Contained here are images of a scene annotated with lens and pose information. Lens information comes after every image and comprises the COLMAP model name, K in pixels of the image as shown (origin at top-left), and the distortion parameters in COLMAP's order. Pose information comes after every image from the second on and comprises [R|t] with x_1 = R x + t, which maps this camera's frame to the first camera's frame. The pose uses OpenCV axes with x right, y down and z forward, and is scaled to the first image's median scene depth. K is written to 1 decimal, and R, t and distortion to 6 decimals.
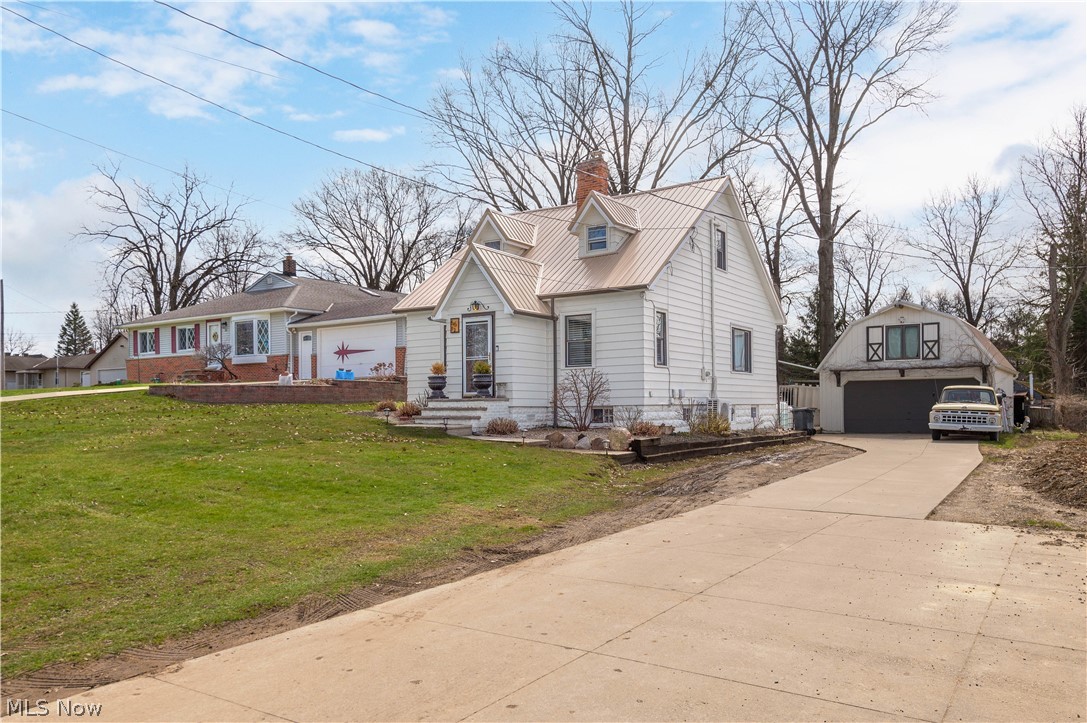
lens RADIAL K [[751.7, 0, 559.0], [0, 751.7, 391.7], [0, 0, 1]] dist [0.003783, 0.001106]
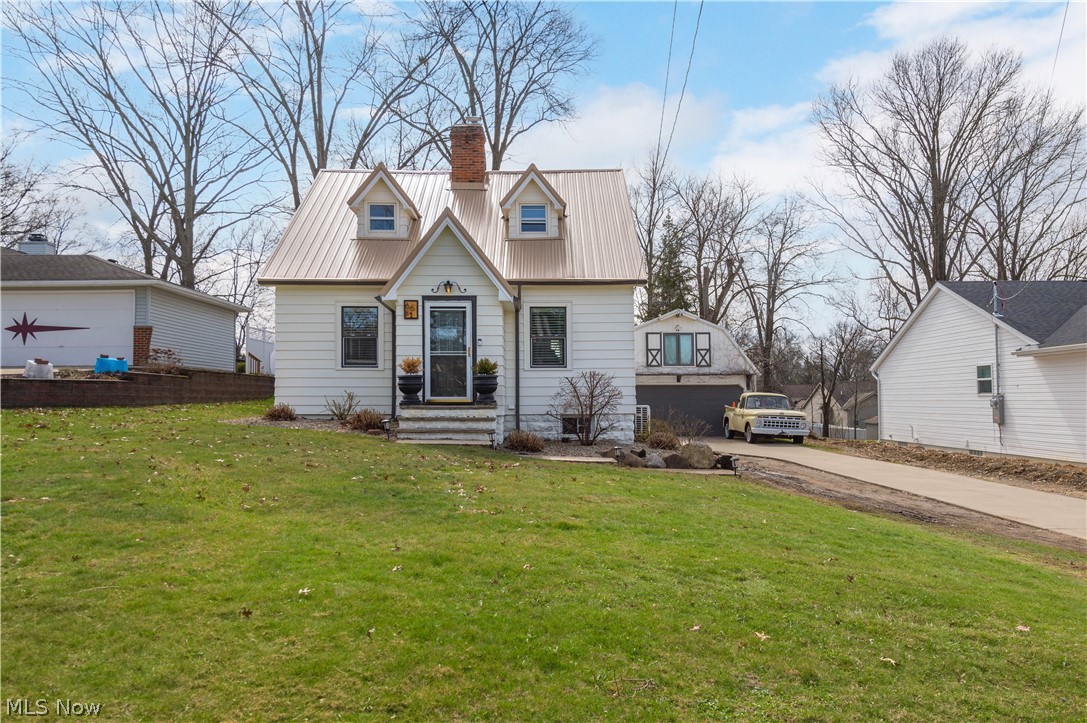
lens RADIAL K [[795.6, 0, 540.8], [0, 795.6, 366.1], [0, 0, 1]] dist [-0.007478, -0.001970]
pose [[0.858235, 0.031033, 0.512317, -0.280663], [-0.017548, 0.999361, -0.031140, -0.004485], [-0.512956, 0.017736, 0.858232, 0.148536]]
